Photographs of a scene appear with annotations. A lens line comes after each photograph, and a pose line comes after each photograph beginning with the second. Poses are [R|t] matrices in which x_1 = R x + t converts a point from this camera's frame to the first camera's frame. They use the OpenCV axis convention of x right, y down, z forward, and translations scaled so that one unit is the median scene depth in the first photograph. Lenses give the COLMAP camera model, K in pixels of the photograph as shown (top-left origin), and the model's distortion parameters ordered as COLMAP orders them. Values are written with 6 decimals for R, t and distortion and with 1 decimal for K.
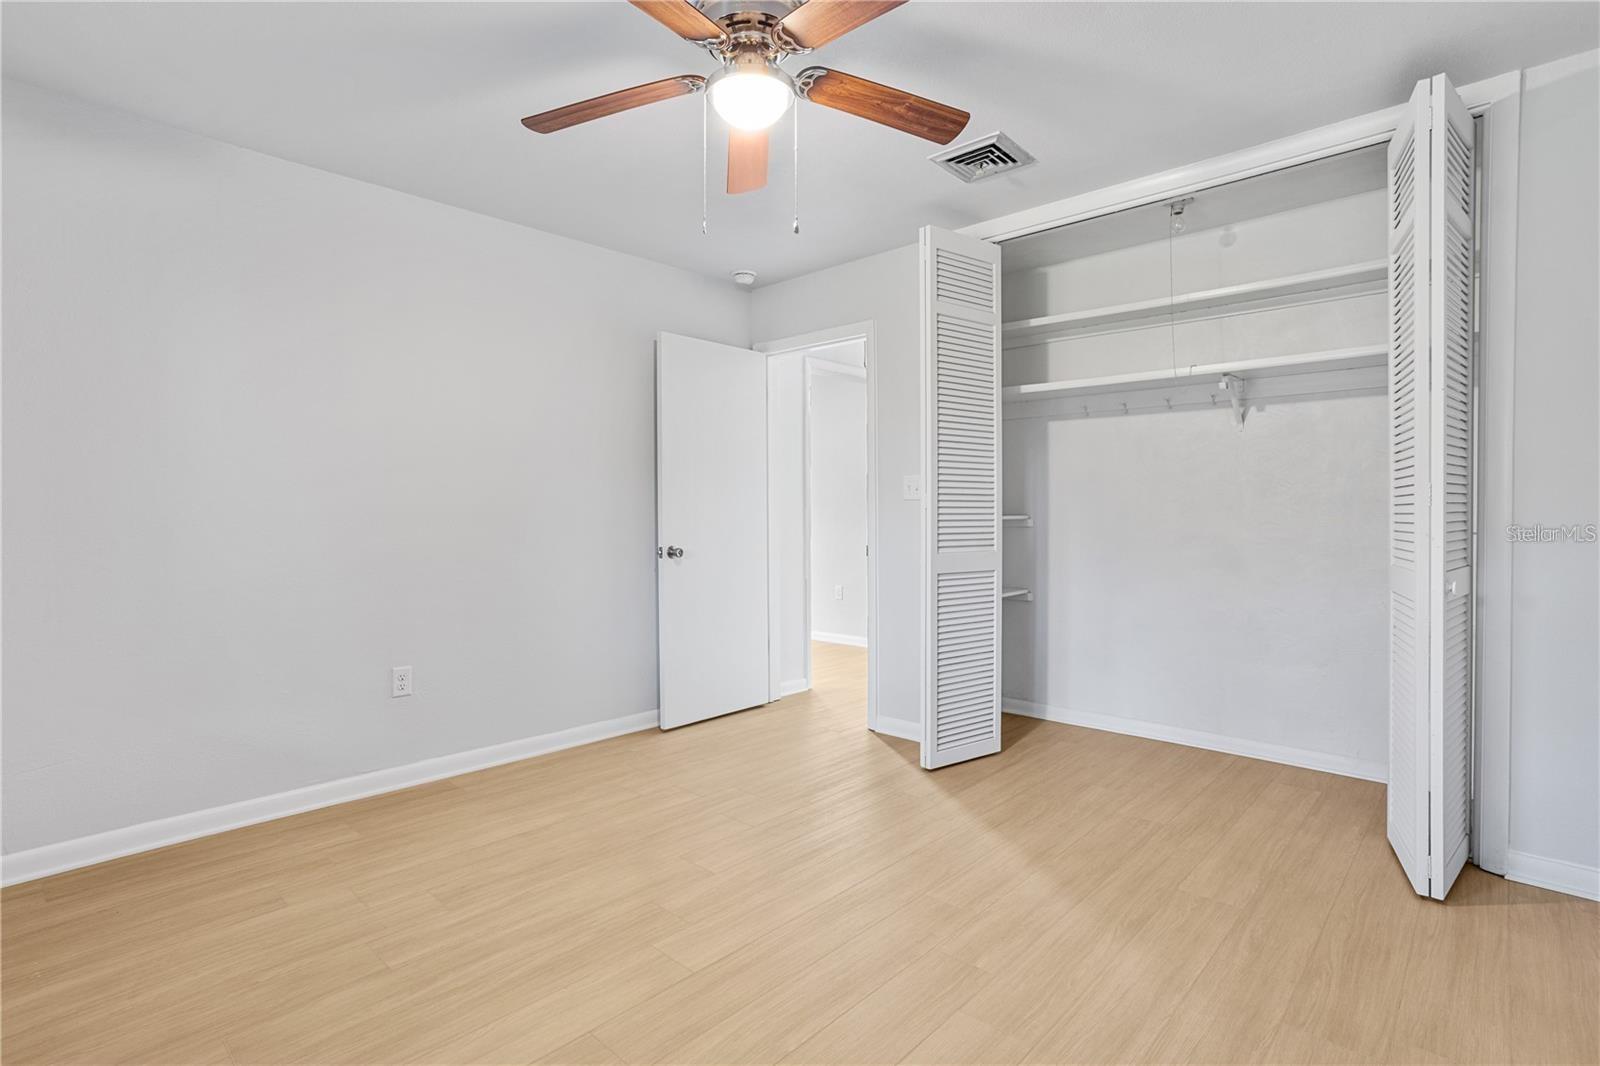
lens RADIAL K [[779.3, 0, 800.0], [0, 779.3, 533.0], [0, 0, 1]] dist [-0.000345, 0.000086]
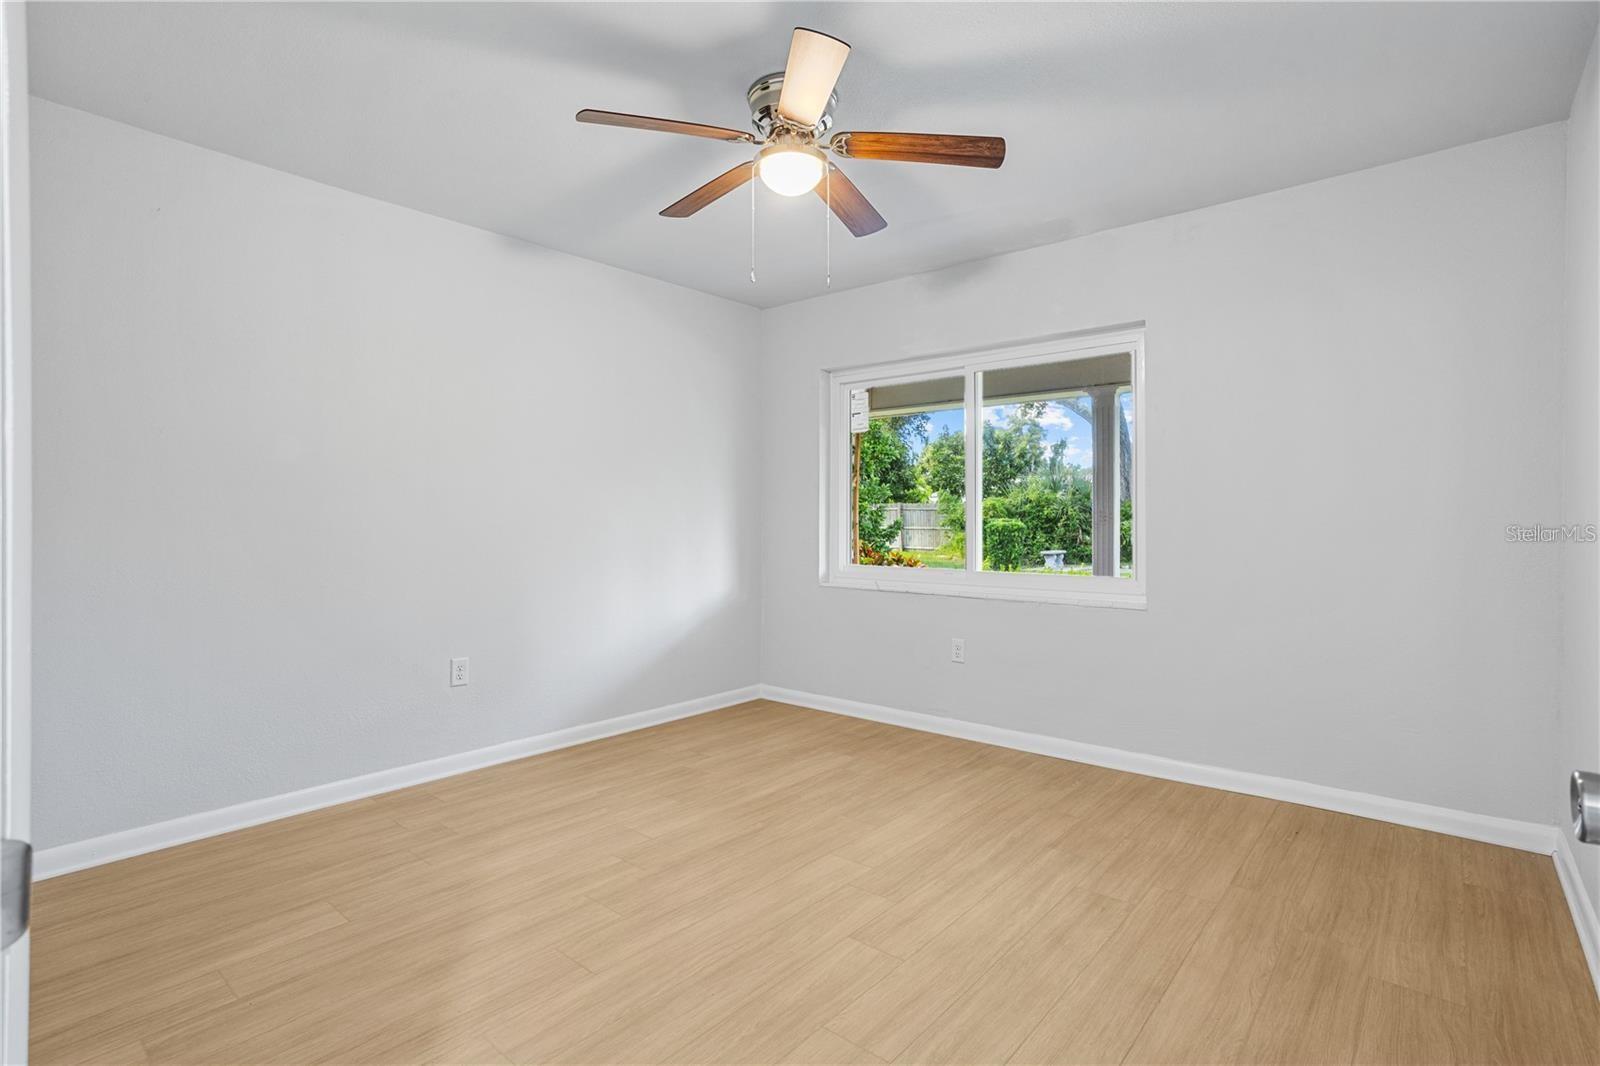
lens RADIAL K [[774.7, 0, 800.0], [0, 774.7, 533.0], [0, 0, 1]] dist [-0.000090, -0.000015]
pose [[-0.999198, 0.007643, -0.039304, -0.028641], [0.006004, 0.999114, 0.041648, -0.050799], [0.039588, 0.041379, -0.998359, 2.045926]]
